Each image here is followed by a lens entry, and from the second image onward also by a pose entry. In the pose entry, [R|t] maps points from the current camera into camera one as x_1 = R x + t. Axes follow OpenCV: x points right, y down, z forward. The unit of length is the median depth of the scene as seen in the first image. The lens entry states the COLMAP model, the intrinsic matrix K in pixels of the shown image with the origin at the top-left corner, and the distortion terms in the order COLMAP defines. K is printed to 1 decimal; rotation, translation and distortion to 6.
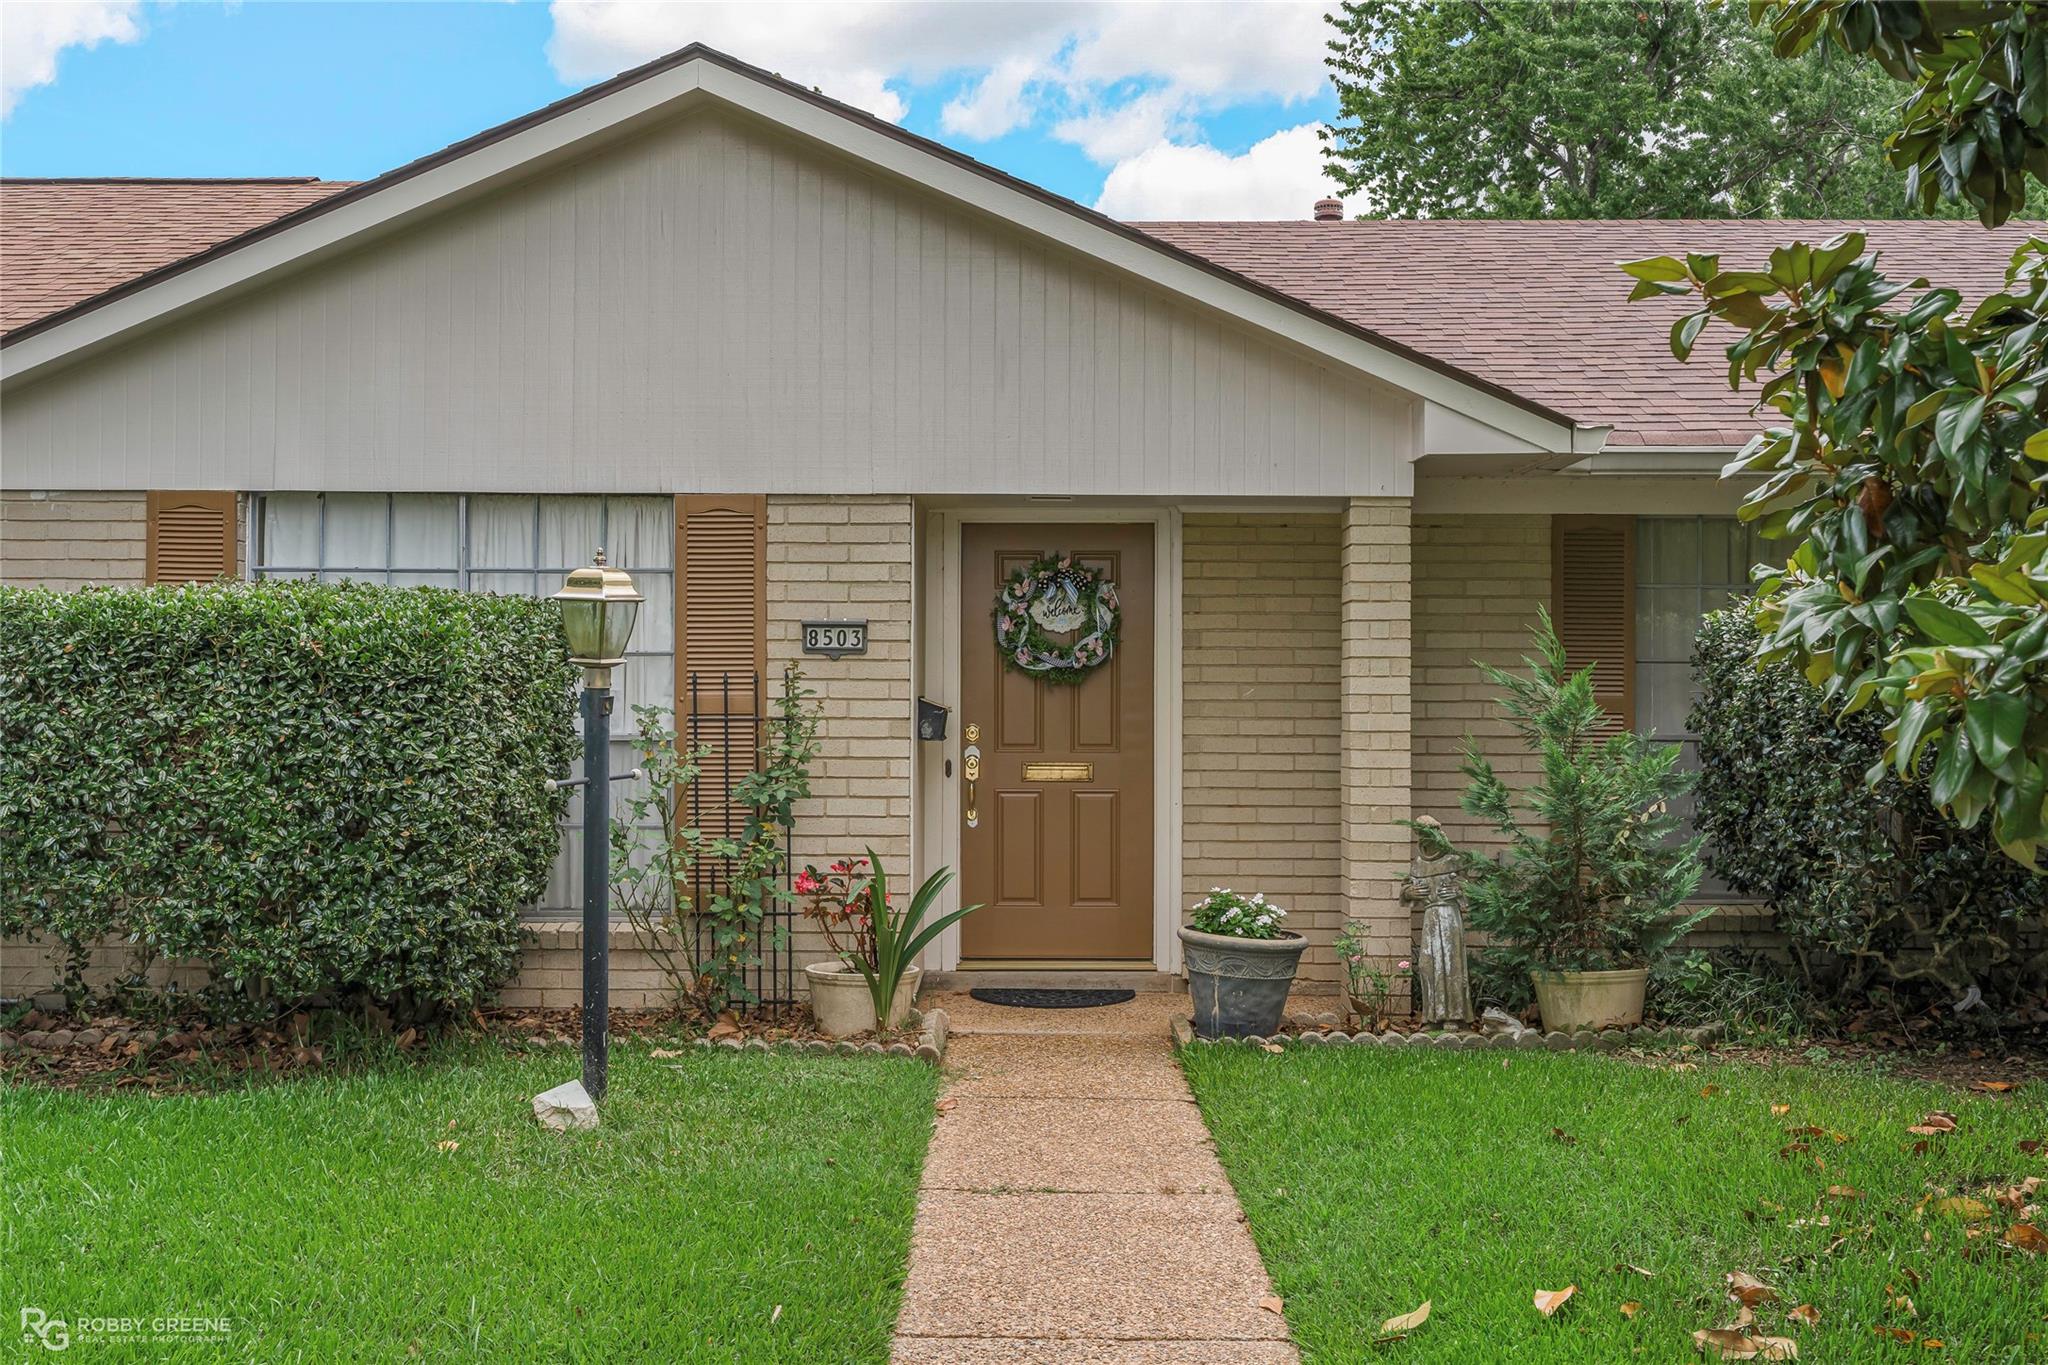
lens RADIAL K [[2080.0, 0, 1022.3], [0, 2080.0, 677.6], [0, 0, 1]] dist [-0.010731, 0.000000]
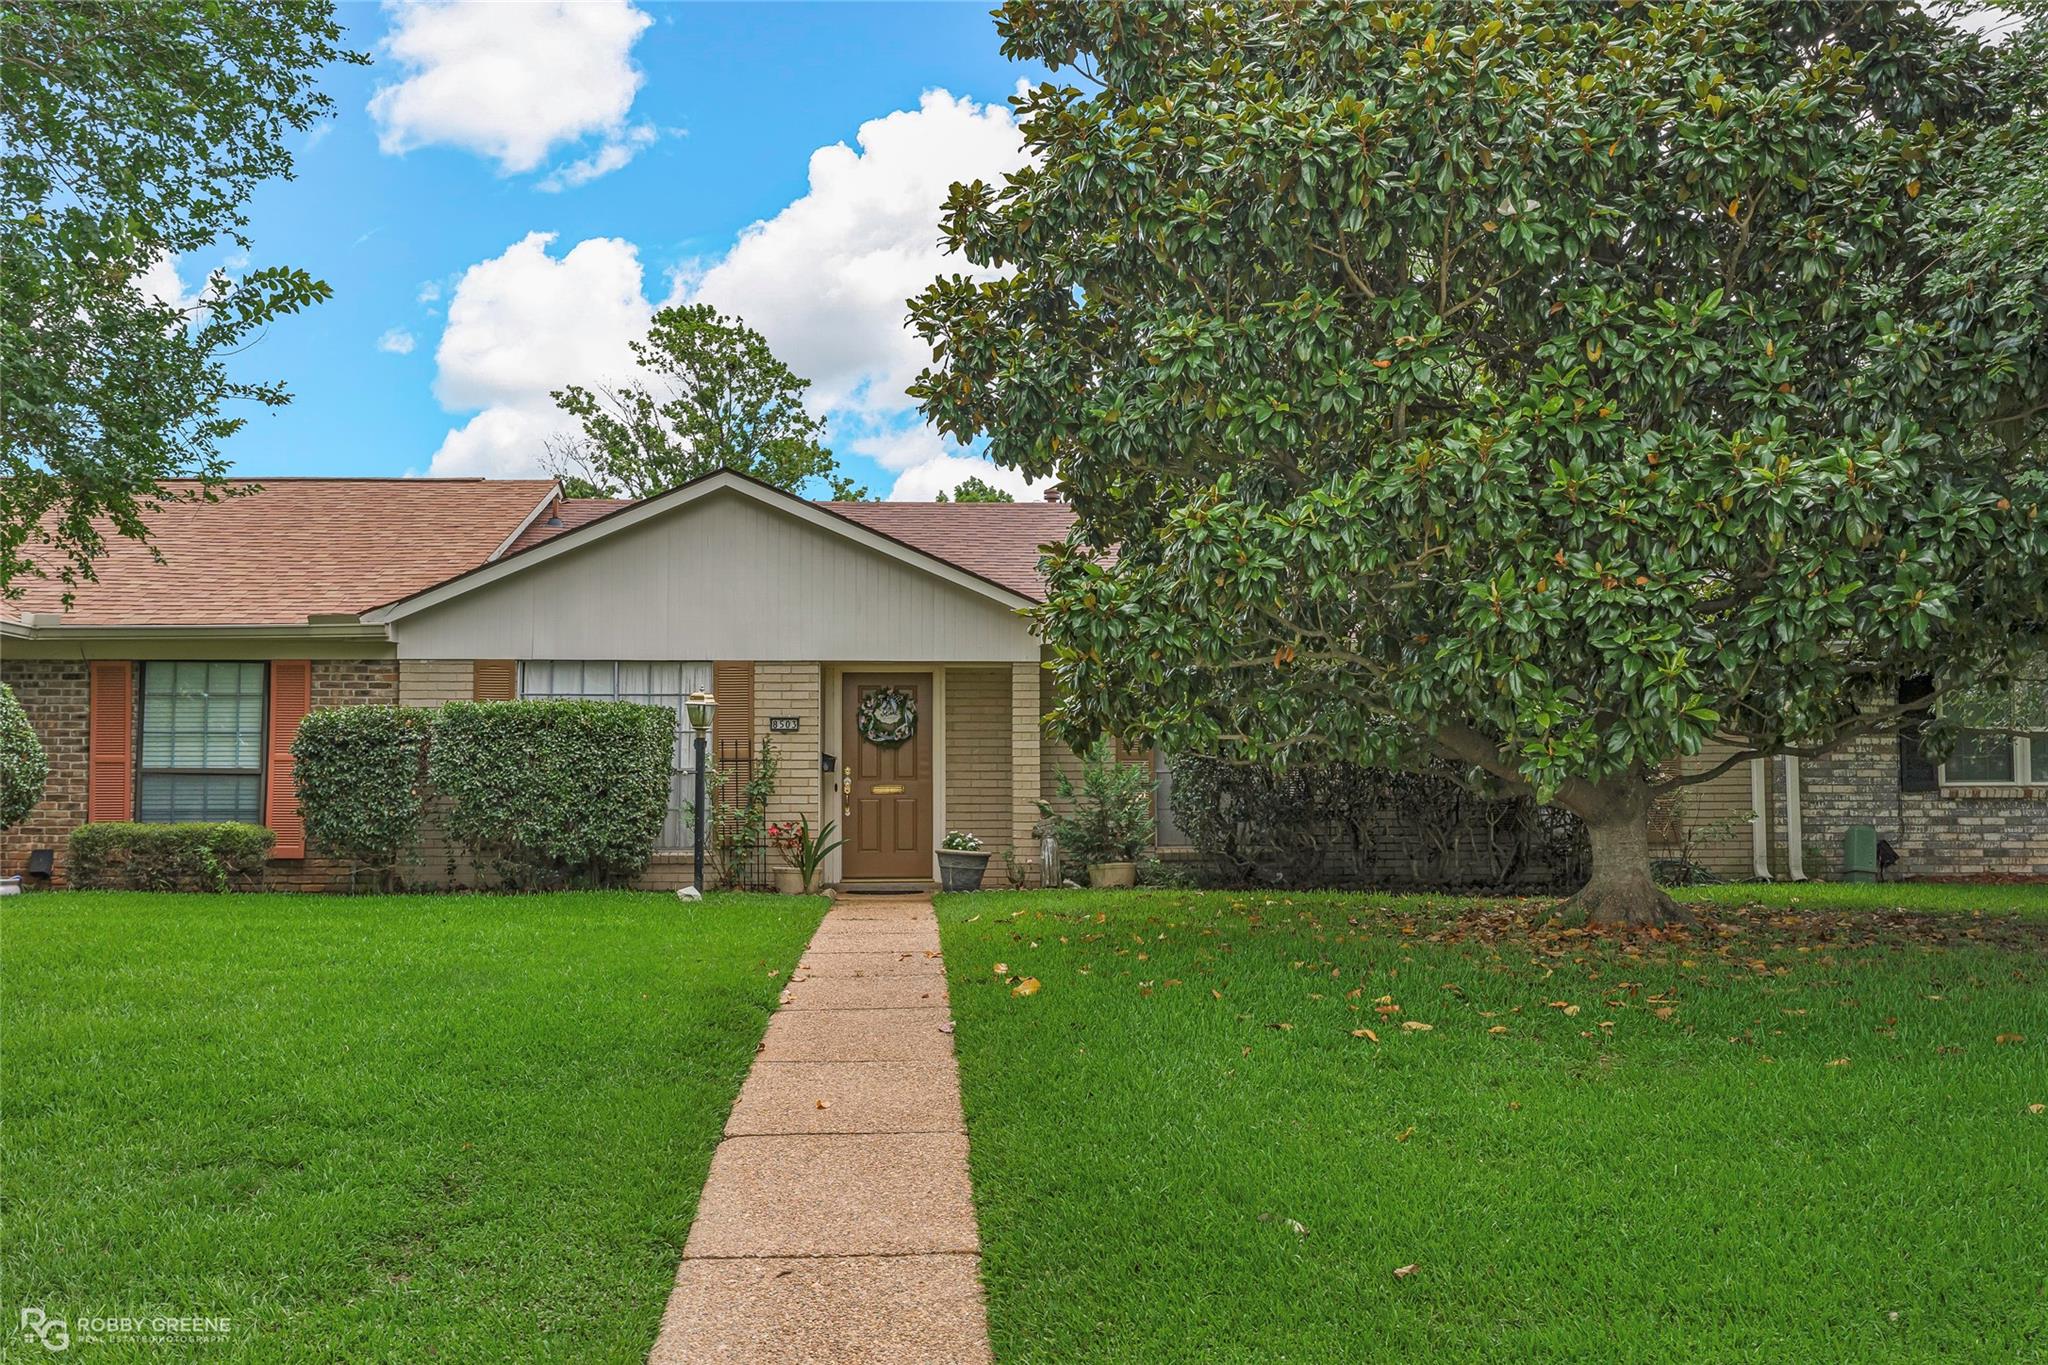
lens RADIAL K [[1710.7, 0, 1023.9], [0, 1710.7, 686.7], [0, 0, 1]] dist [-0.009617, -0.000946]
pose [[0.997613, -0.002225, 0.069014, 0.040419], [0.006326, 0.998223, -0.059255, 0.051668], [-0.068759, 0.059551, 0.995854, -0.866572]]
